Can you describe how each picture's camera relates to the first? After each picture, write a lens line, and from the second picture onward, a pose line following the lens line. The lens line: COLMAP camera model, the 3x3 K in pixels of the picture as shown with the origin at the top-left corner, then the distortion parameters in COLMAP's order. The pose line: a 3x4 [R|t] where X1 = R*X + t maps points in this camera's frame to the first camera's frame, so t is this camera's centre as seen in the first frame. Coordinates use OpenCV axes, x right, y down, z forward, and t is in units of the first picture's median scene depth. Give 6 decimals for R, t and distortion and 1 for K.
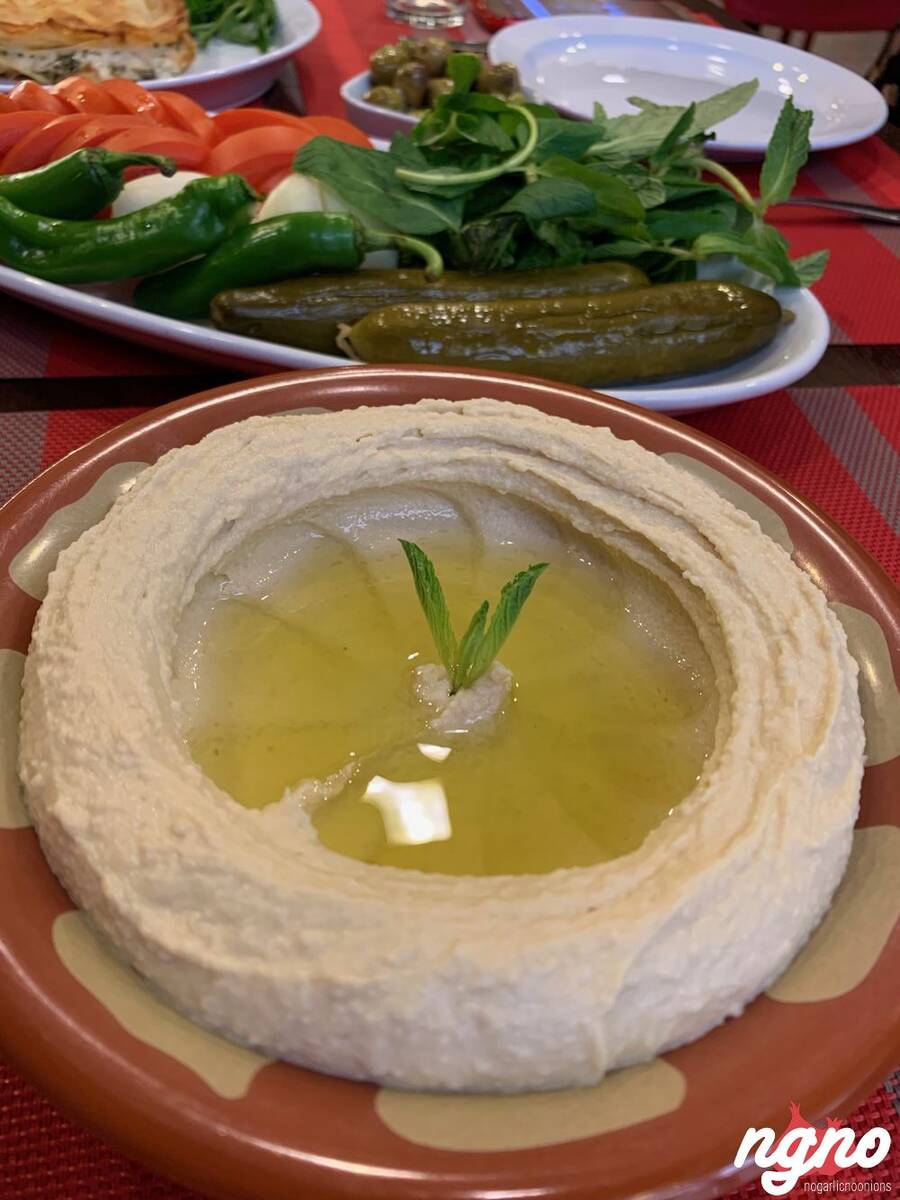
lens RADIAL K [[932.7, 0, 444.1], [0, 932.7, 601.7], [0, 0, 1]] dist [0.049894, -0.066884]
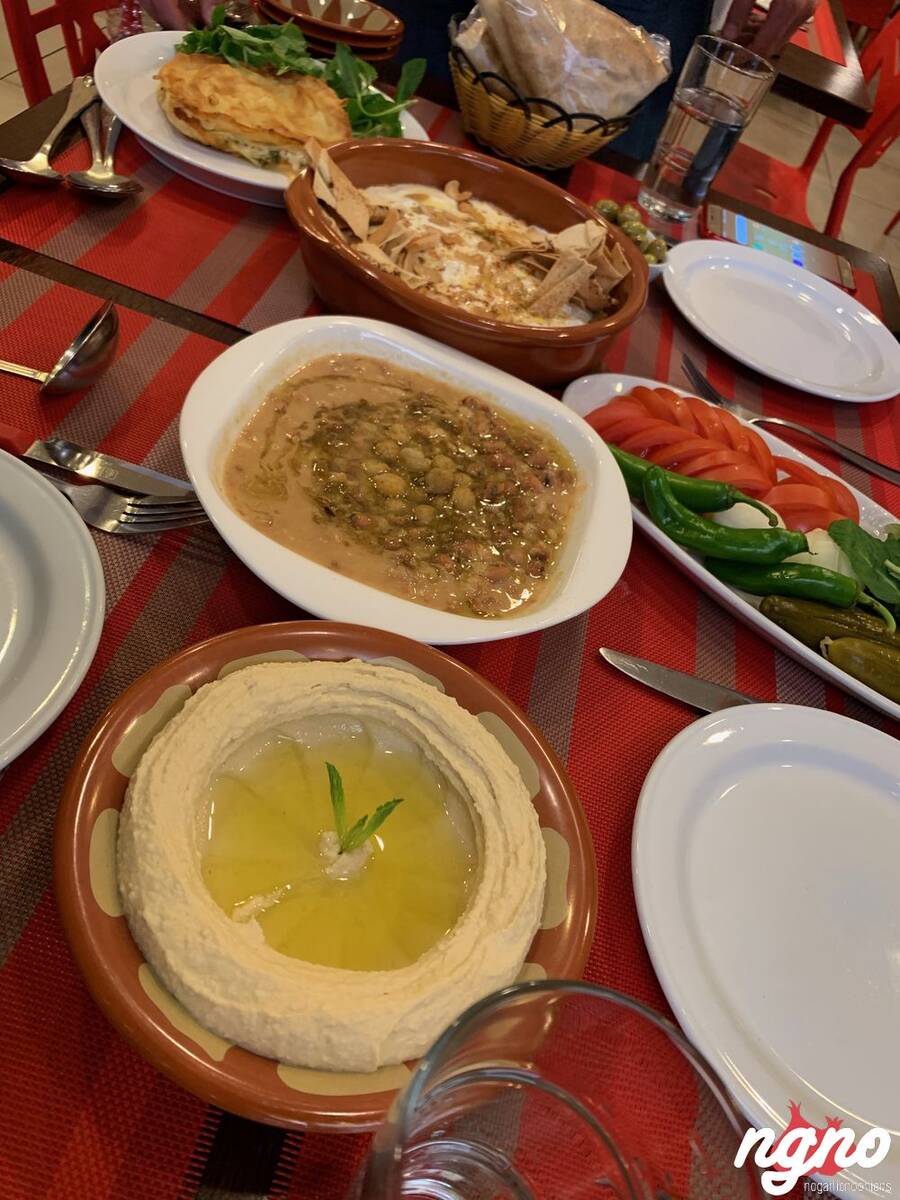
lens RADIAL K [[932.7, 0, 456.9], [0, 932.7, 594.8], [0, 0, 1]] dist [0.049894, -0.066884]
pose [[0.976140, 0.175564, 0.127780, -0.120173], [-0.178641, 0.983829, 0.012943, -0.612310], [-0.123441, -0.035461, 0.991718, -1.105979]]
